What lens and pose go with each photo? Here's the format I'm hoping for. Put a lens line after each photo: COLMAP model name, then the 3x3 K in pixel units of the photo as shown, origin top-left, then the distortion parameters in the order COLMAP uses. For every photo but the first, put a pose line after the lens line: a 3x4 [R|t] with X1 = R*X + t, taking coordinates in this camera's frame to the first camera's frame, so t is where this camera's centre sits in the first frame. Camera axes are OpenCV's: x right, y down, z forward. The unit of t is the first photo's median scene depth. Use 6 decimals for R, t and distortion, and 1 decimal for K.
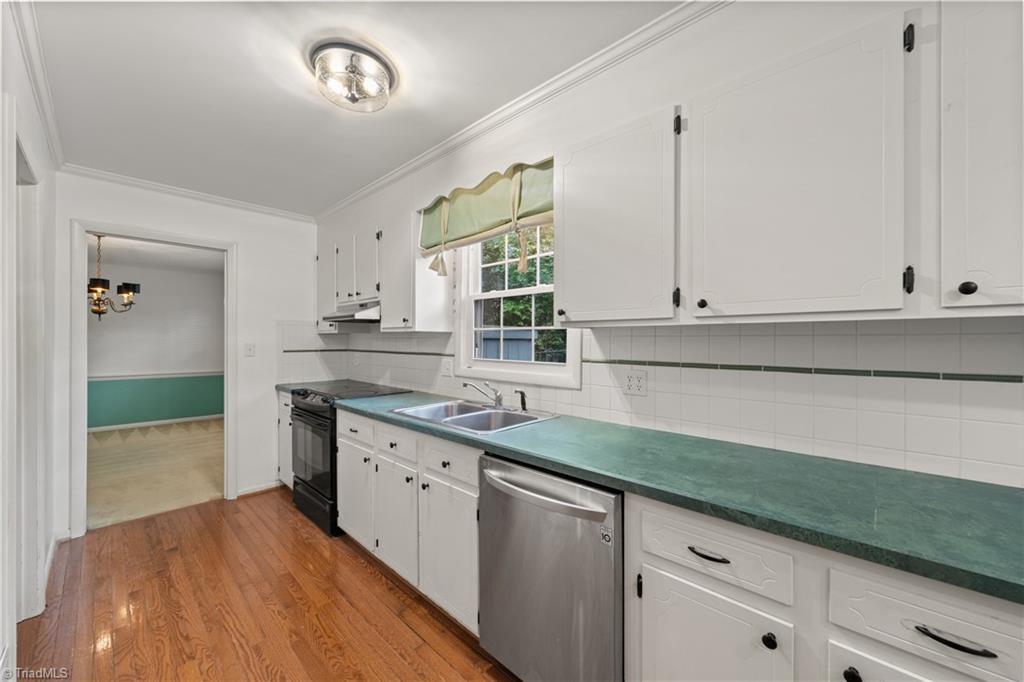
lens RADIAL K [[388.9, 0, 521.2], [0, 388.9, 338.2], [0, 0, 1]] dist [0.000419, 0.000038]
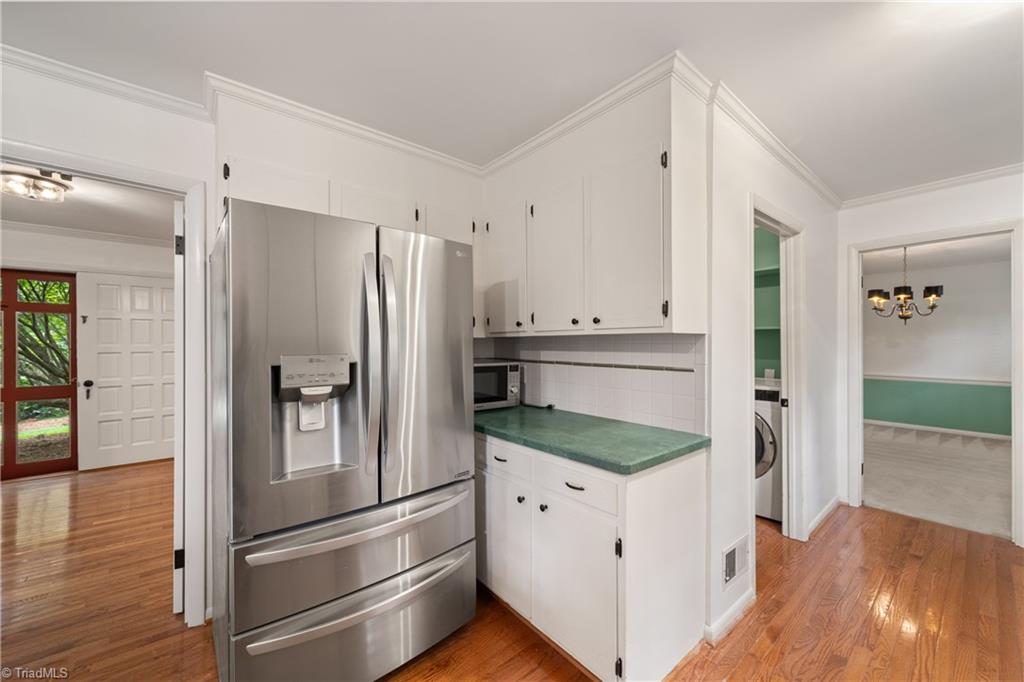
lens RADIAL K [[388.9, 0, 521.2], [0, 388.9, 338.2], [0, 0, 1]] dist [0.000419, 0.000038]
pose [[-0.127386, -0.015810, -0.991727, 0.184088], [0.009487, 0.999808, -0.017157, -0.000357], [0.991808, -0.011594, -0.127212, 0.123192]]
